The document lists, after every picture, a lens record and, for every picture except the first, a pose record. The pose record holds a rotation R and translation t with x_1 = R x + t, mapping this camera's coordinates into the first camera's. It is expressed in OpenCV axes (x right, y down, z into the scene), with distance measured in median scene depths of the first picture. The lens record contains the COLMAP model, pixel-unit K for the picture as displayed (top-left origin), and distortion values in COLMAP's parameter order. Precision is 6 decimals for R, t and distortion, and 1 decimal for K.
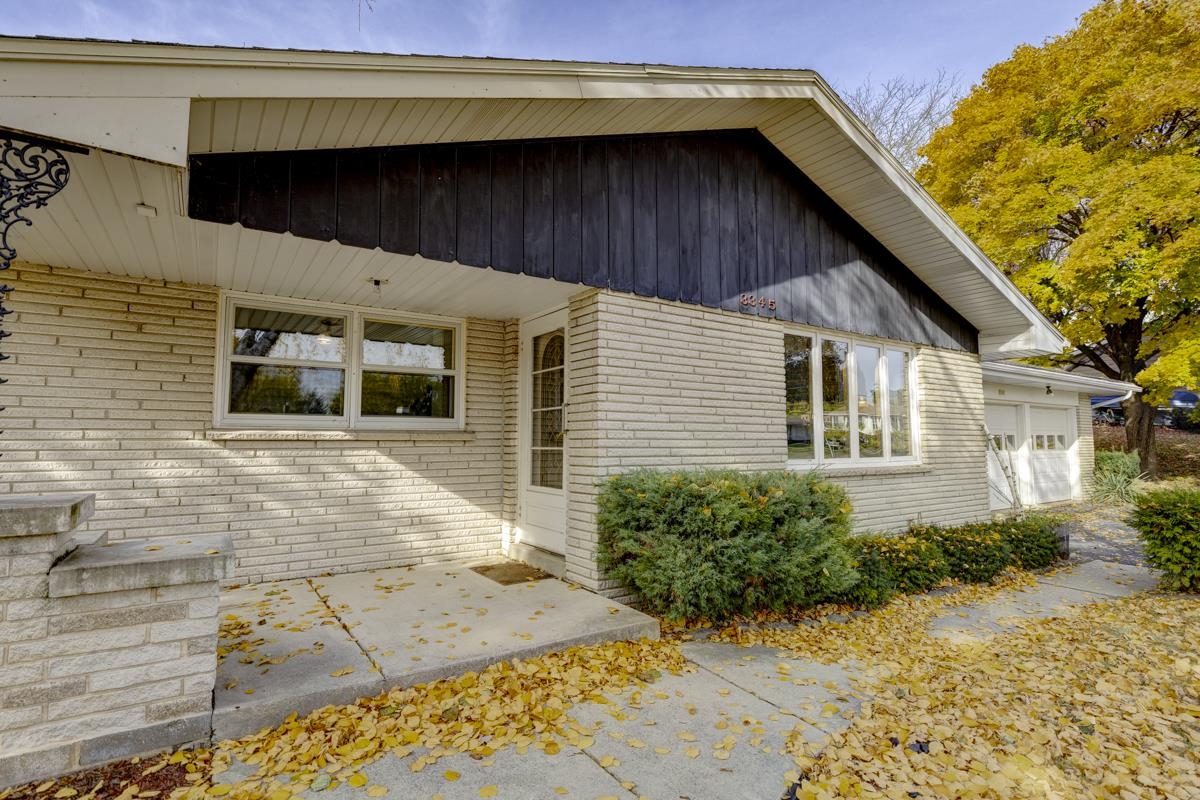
lens RADIAL K [[580.9, 0, 603.9], [0, 580.9, 397.7], [0, 0, 1]] dist [0.003955, 0.000035]
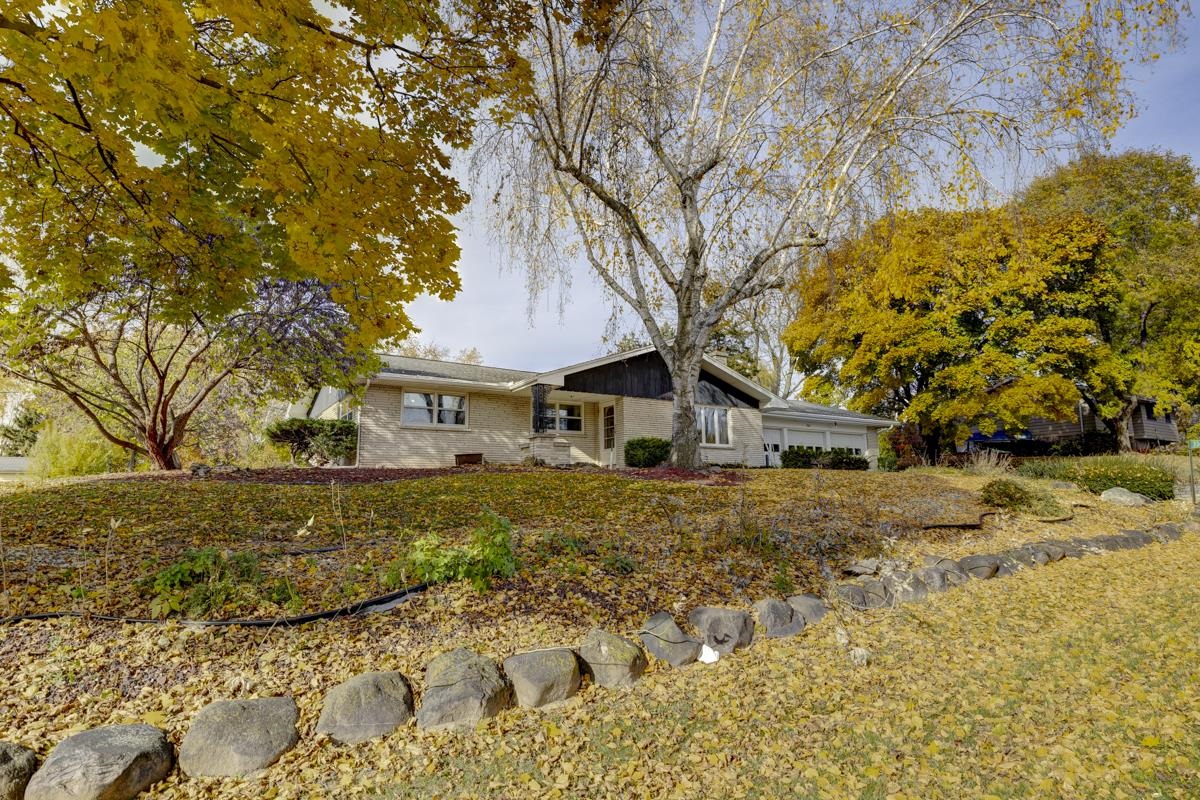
lens RADIAL K [[608.5, 0, 600.0], [0, 608.5, 400.0], [0, 0, 1]] dist [-0.001068, 0.001982]
pose [[0.999637, -0.017816, -0.020218, -0.062889], [0.016138, 0.996638, -0.080322, 0.132088], [0.021581, 0.079966, 0.996564, -2.375338]]
